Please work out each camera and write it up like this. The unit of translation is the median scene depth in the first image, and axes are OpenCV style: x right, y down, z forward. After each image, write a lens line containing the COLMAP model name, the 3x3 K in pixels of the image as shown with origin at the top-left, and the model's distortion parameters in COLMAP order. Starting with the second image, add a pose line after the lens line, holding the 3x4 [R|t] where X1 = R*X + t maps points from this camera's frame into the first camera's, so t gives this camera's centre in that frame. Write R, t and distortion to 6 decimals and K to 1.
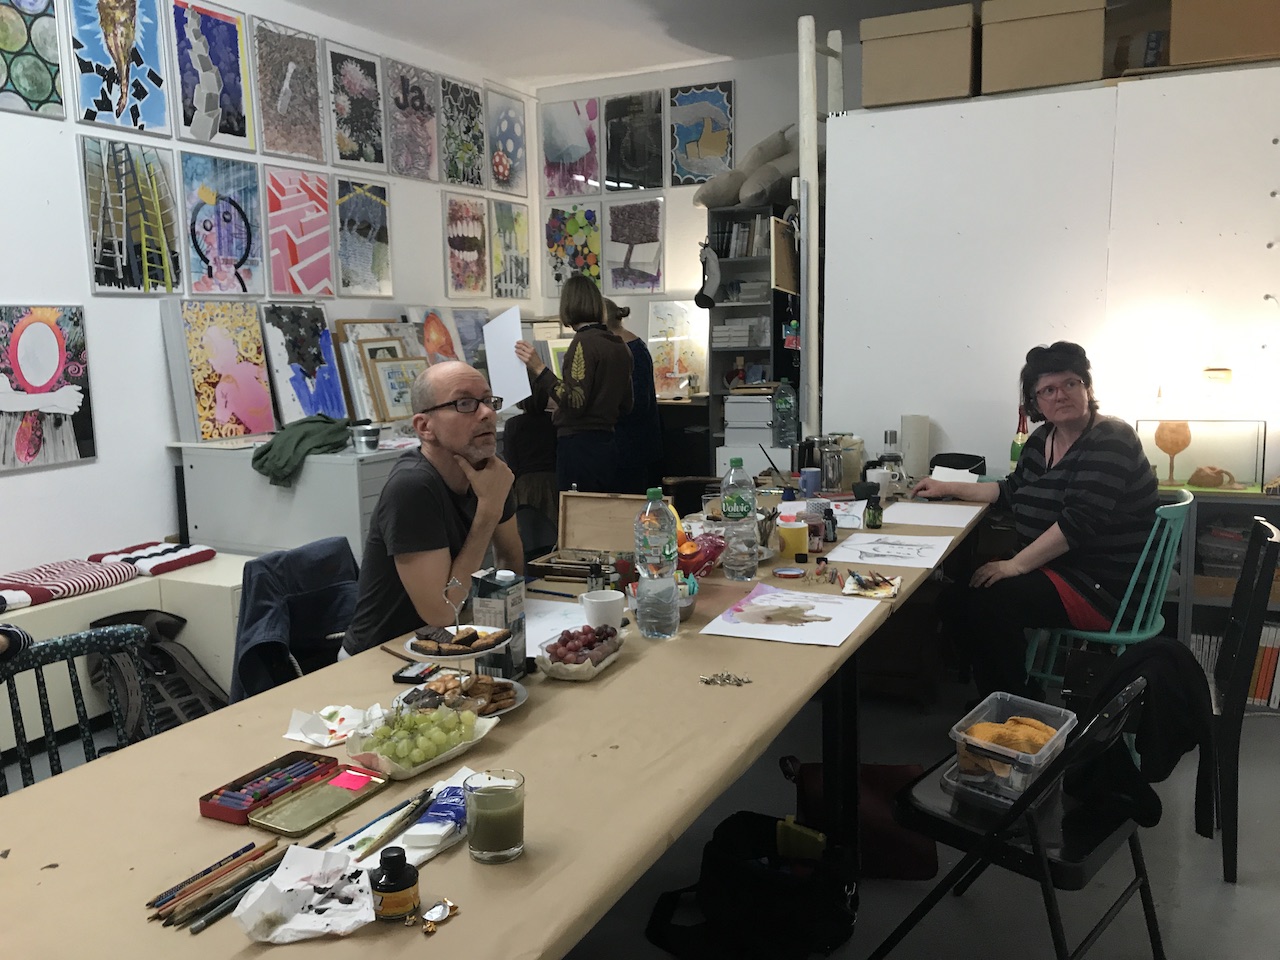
lens RADIAL K [[1051.9, 0, 636.4], [0, 1051.9, 481.5], [0, 0, 1]] dist [0.009511, -0.009572]
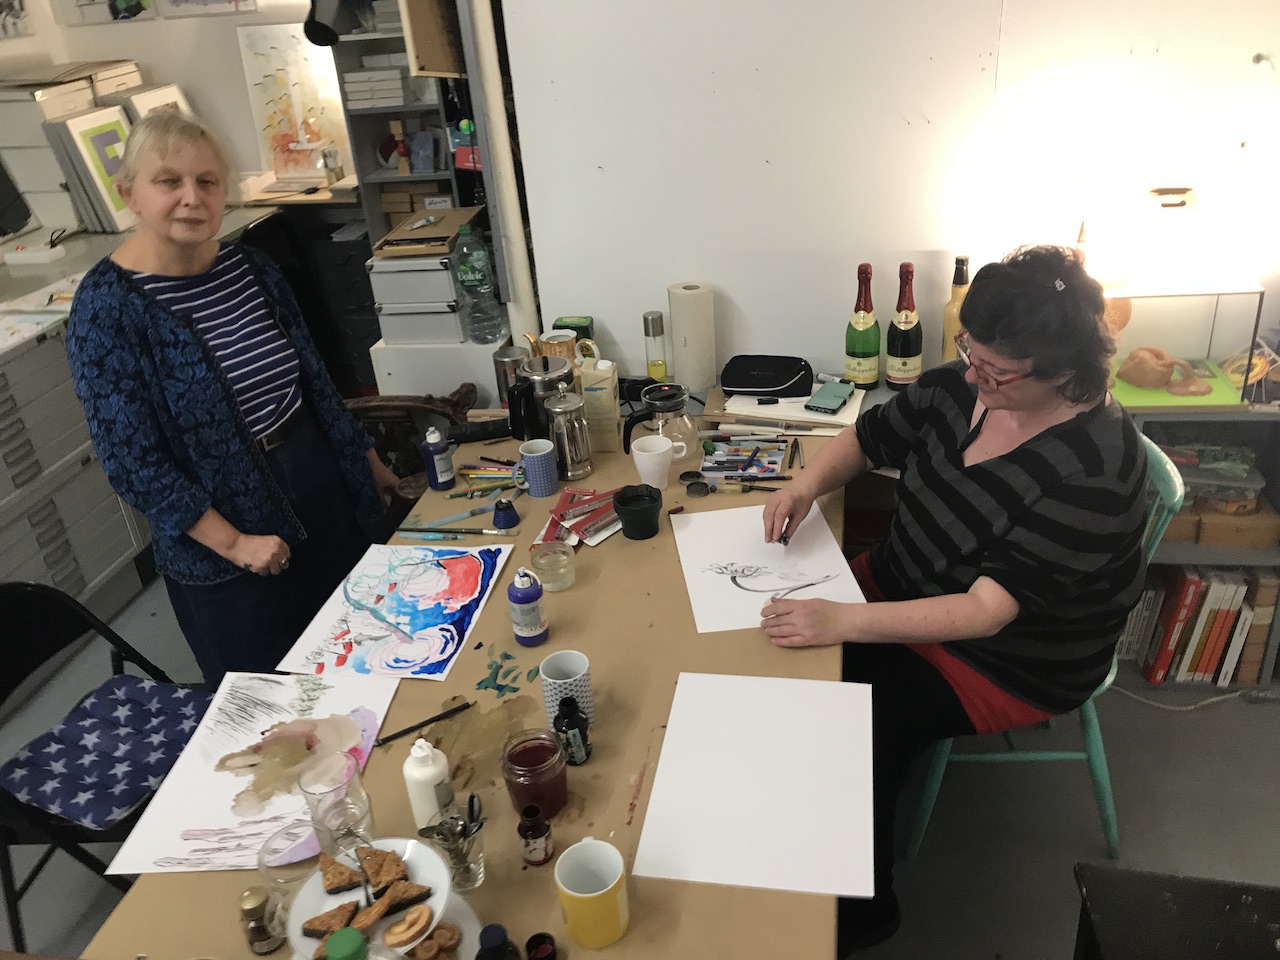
lens RADIAL K [[1051.9, 0, 649.0], [0, 1051.9, 479.3], [0, 0, 1]] dist [0.009511, -0.009572]
pose [[0.956839, -0.184402, 0.224623, 0.061859], [0.100507, 0.935186, 0.339597, -0.116556], [-0.272687, -0.302363, 0.913355, 0.300468]]
